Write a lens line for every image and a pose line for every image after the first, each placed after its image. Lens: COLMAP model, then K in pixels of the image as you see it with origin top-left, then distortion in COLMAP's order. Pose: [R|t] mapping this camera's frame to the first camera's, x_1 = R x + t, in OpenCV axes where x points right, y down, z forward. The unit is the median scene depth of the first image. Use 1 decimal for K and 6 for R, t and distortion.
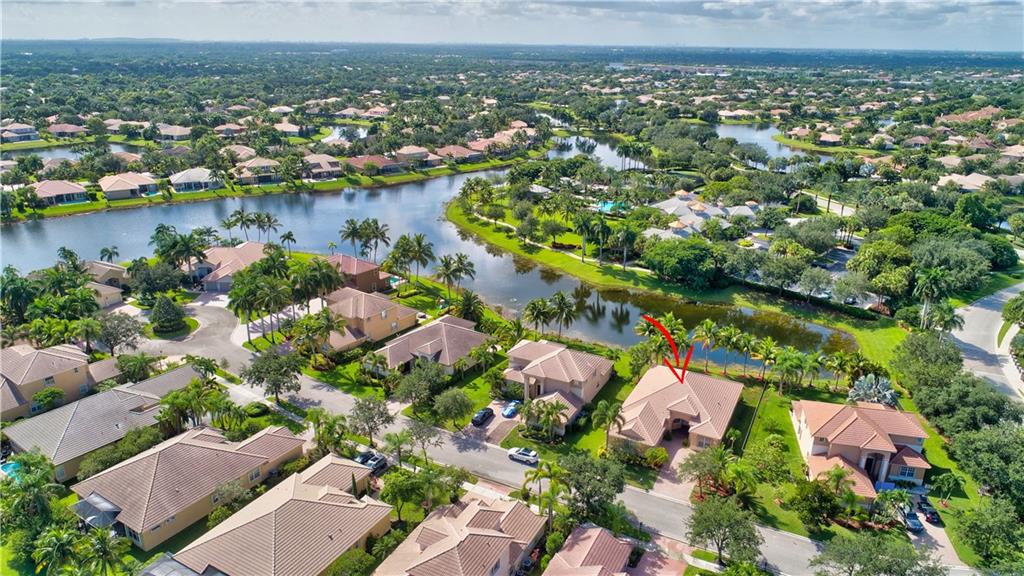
lens RADIAL K [[676.9, 0, 511.1], [0, 676.9, 291.7], [0, 0, 1]] dist [-0.000751, -0.005686]
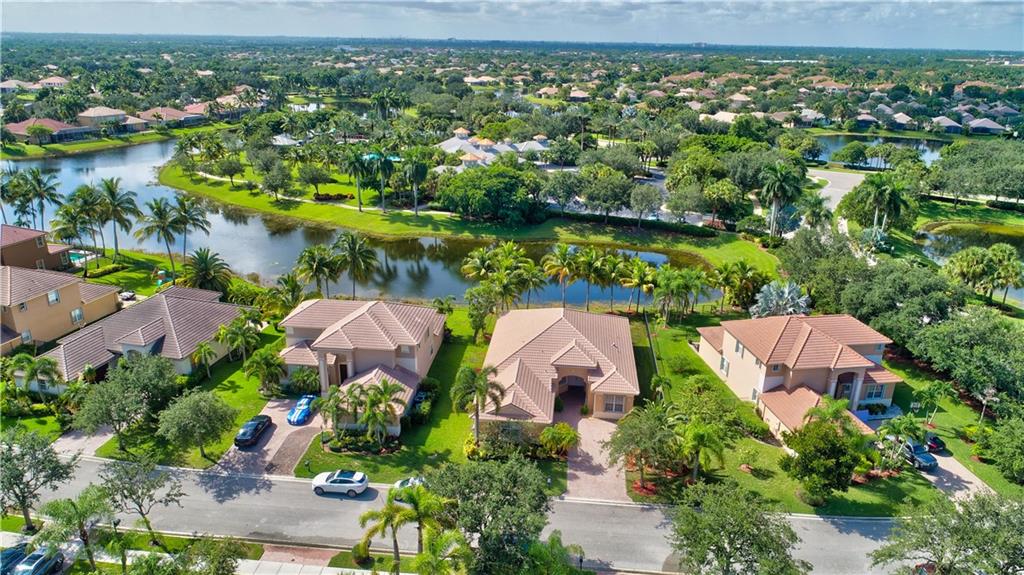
lens RADIAL K [[676.9, 0, 513.6], [0, 676.9, 291.2], [0, 0, 1]] dist [-0.000751, -0.005686]
pose [[0.927855, -0.121816, 0.352486, -0.017320], [0.118570, 0.992466, 0.030875, 0.050002], [-0.353591, 0.013147, 0.935308, 0.255151]]
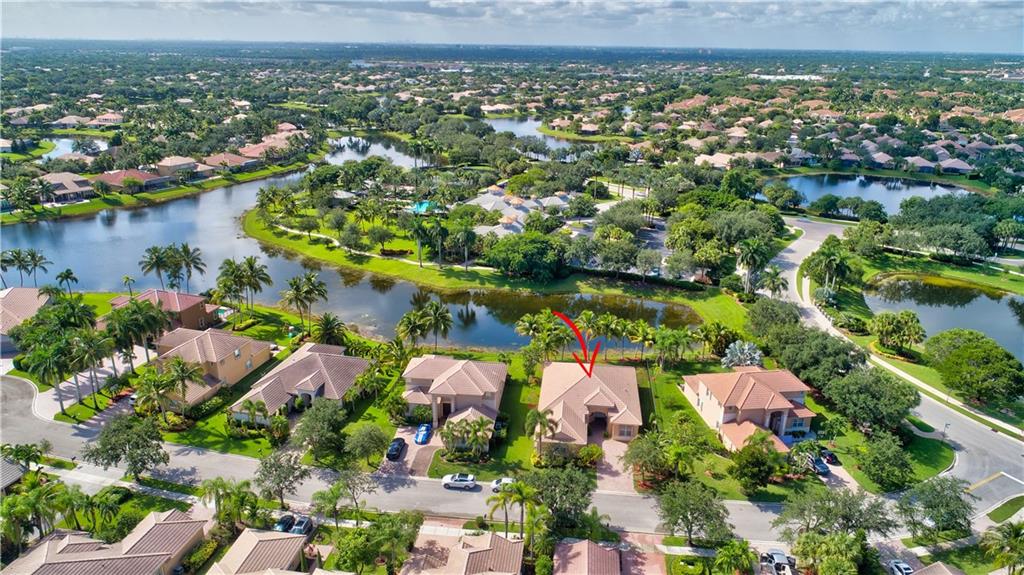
lens RADIAL K [[676.9, 0, 508.2], [0, 676.9, 289.6], [0, 0, 1]] dist [-0.000751, -0.005686]
pose [[0.933859, -0.121459, 0.336385, -0.124820], [0.120991, 0.992400, 0.022436, -0.021509], [-0.336554, 0.019748, 0.941457, 0.055421]]
